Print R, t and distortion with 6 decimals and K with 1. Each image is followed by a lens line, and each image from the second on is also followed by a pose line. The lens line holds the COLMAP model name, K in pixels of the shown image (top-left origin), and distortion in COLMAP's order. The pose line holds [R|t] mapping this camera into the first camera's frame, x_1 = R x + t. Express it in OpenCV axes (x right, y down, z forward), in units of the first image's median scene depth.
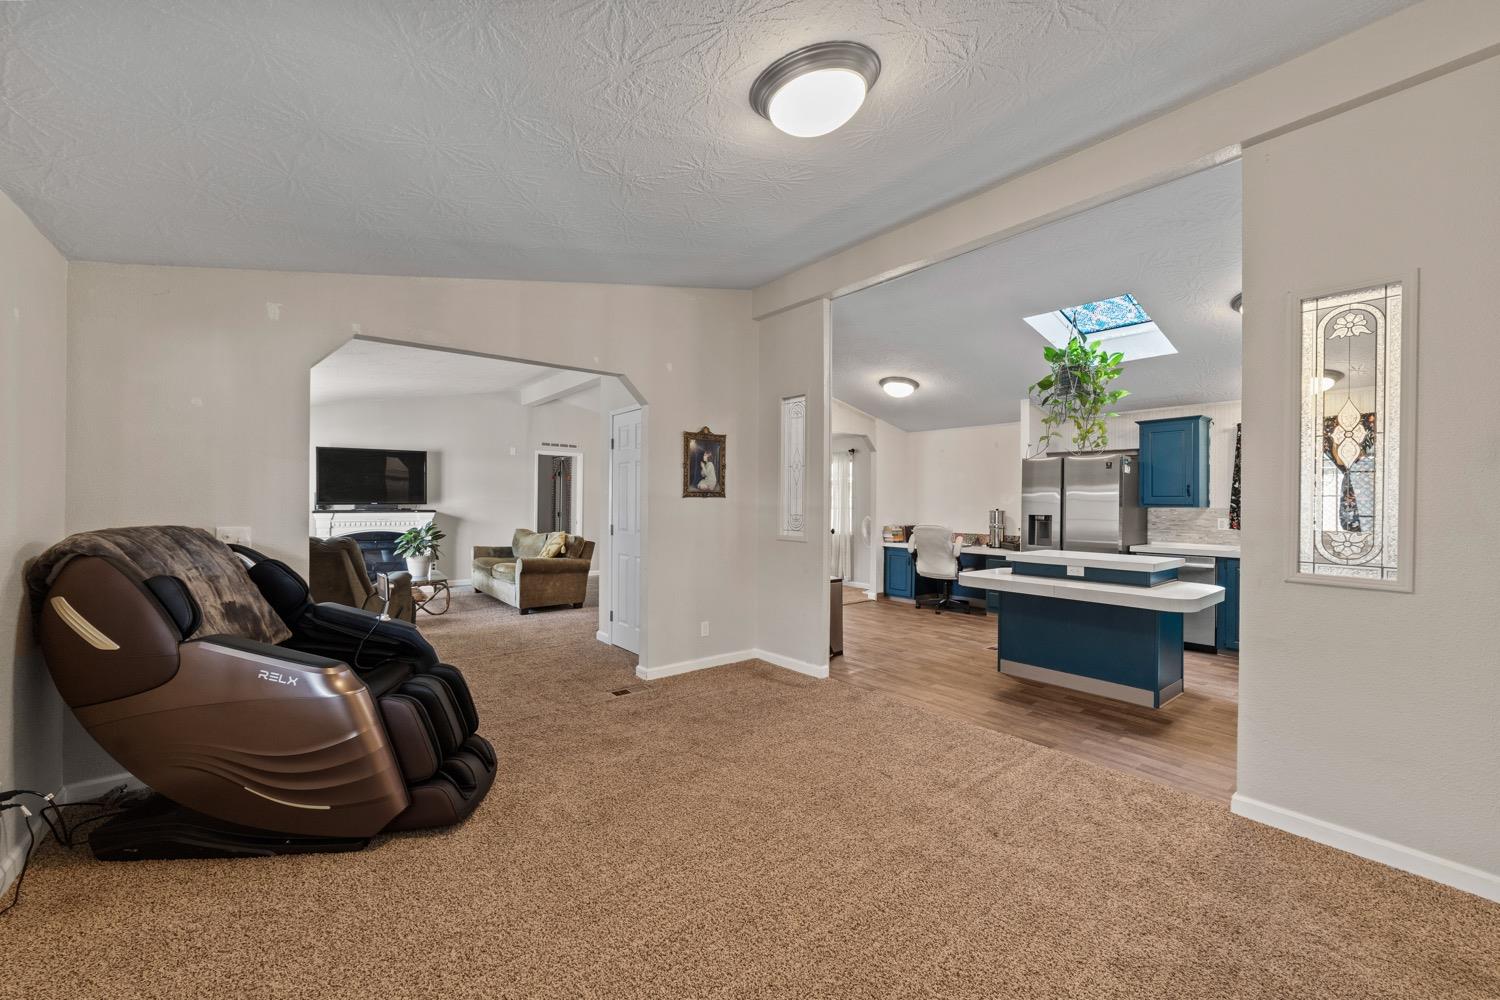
lens RADIAL K [[576.4, 0, 738.5], [0, 576.4, 506.8], [0, 0, 1]] dist [-0.019381, 0.006674]
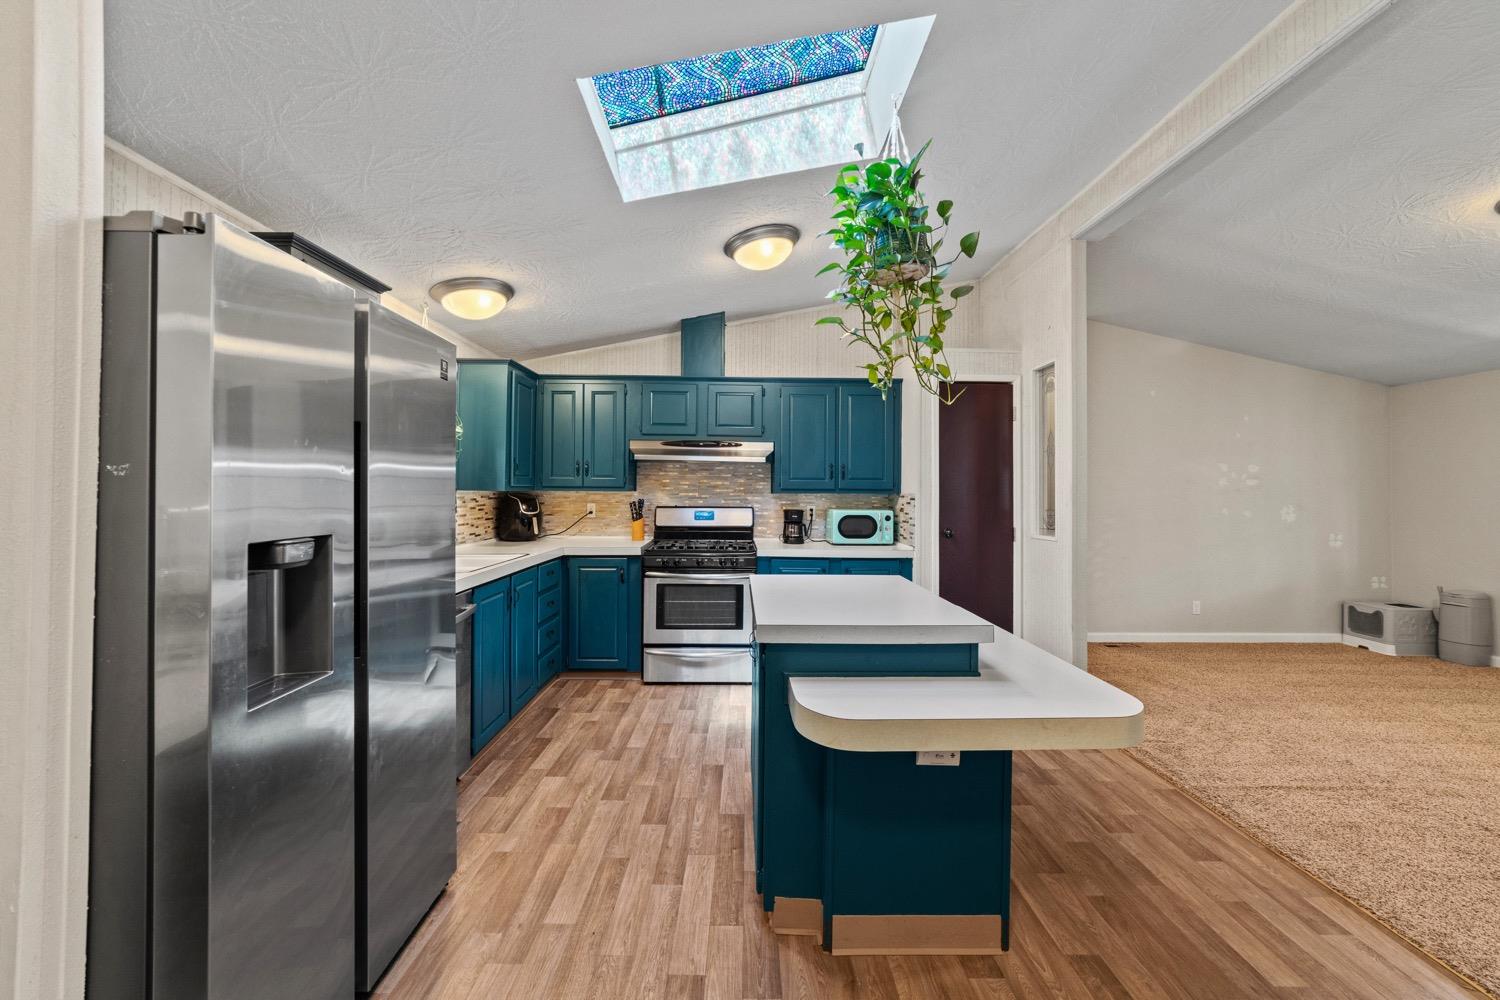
lens RADIAL K [[576.4, 0, 747.2], [0, 576.4, 488.1], [0, 0, 1]] dist [-0.019381, 0.006674]
pose [[-0.790369, -0.010381, 0.612544, 0.225233], [-0.010712, 0.999938, 0.003125, -0.004240], [-0.612538, -0.004092, -0.790431, 0.859772]]
